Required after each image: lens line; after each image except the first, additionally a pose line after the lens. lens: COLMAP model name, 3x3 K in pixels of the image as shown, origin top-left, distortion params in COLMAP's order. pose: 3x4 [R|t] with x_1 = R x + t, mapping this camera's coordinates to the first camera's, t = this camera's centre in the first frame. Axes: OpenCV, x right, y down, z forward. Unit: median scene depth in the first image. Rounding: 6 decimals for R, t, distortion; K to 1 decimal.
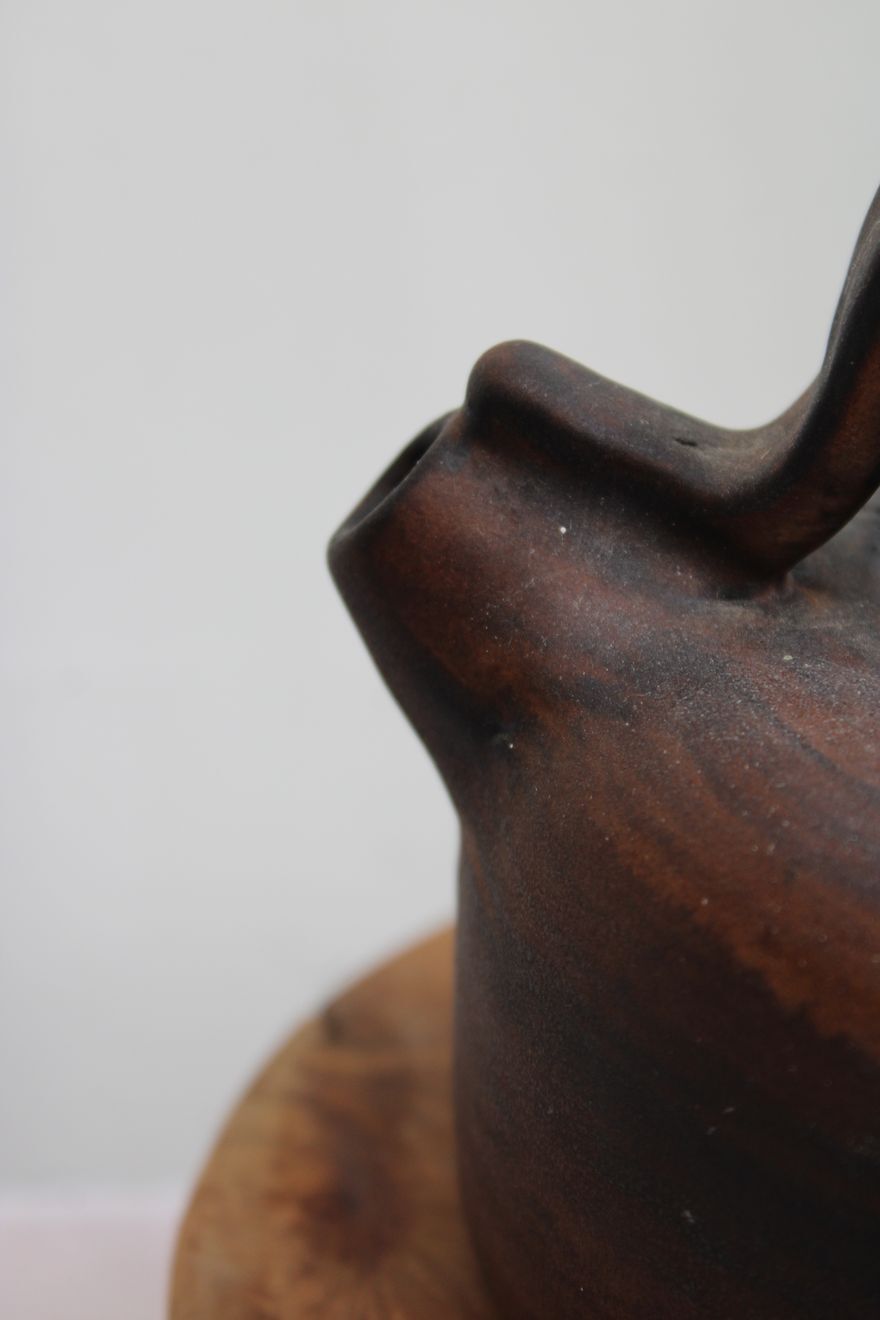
lens RADIAL K [[2911.4, 0, 440.0], [0, 2911.4, 660.0], [0, 0, 1]] dist [-0.030892, -0.009149]
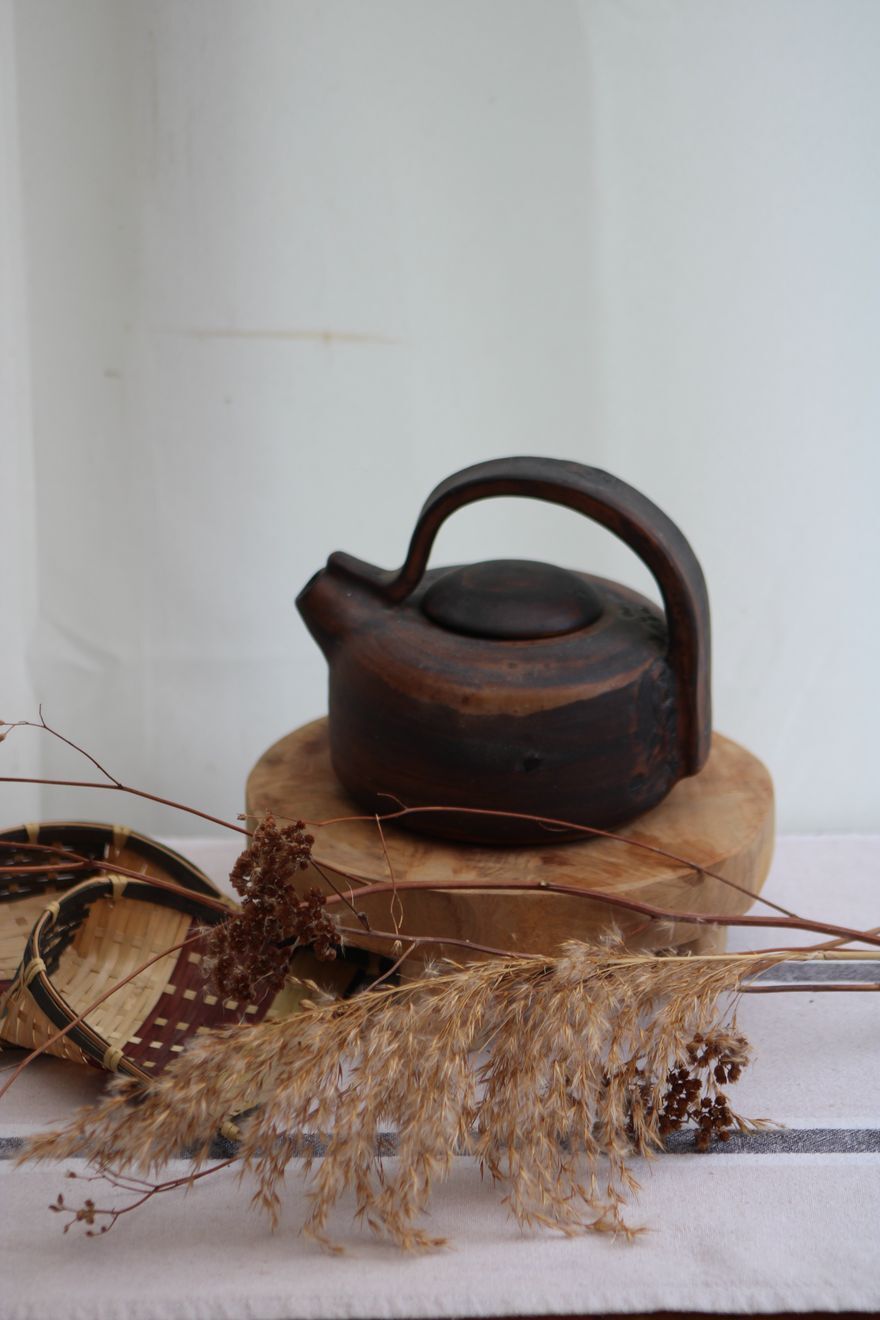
lens RADIAL K [[2735.9, 0, 440.0], [0, 2735.9, 660.0], [0, 0, 1]] dist [-0.093556, -0.106579]
pose [[0.998986, -0.026485, 0.036418, 0.026622], [0.027793, 0.998970, -0.035879, 0.207038], [-0.035430, 0.036855, 0.998692, -3.133577]]
